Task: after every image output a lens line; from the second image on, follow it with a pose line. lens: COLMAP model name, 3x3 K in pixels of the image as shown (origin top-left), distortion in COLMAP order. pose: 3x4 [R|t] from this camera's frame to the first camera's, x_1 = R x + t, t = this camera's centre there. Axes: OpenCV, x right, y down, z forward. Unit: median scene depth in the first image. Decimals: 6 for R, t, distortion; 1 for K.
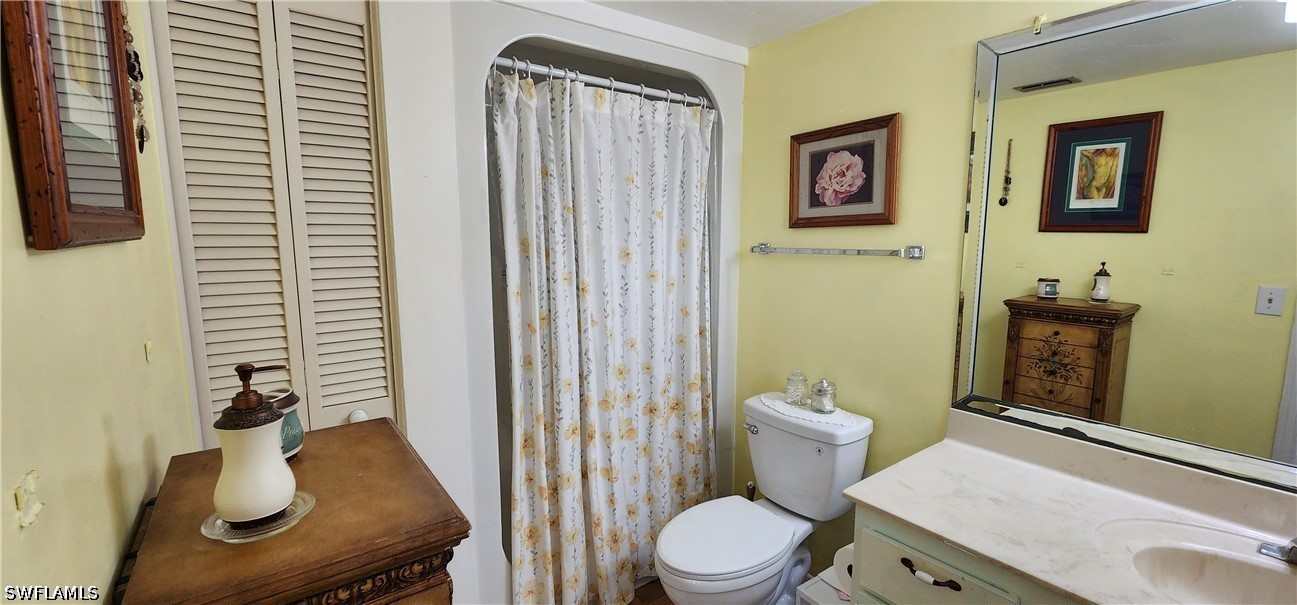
lens RADIAL K [[535.2, 0, 643.8], [0, 535.2, 305.7], [0, 0, 1]] dist [0.000332, -0.001057]
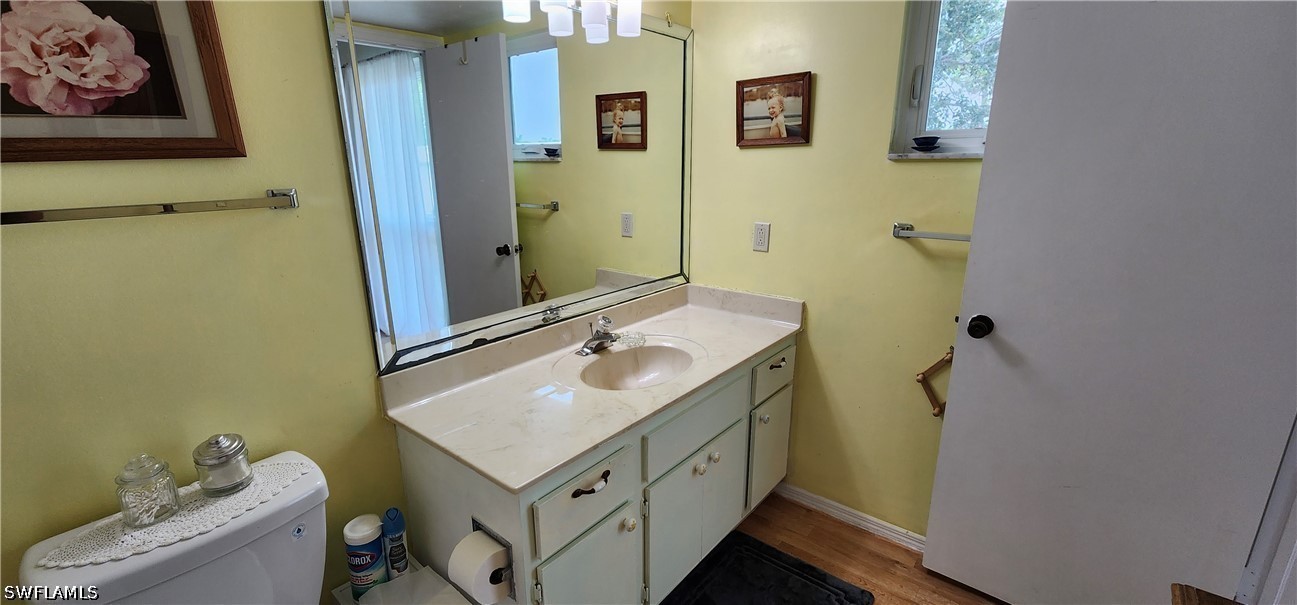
lens RADIAL K [[532.3, 0, 642.6], [0, 532.3, 306.4], [0, 0, 1]] dist [0.000331, -0.000417]
pose [[-0.241257, -0.245766, 0.938826, -0.266827], [0.152233, 0.945841, 0.286723, -0.086380], [-0.958447, 0.212094, -0.190777, 0.655146]]
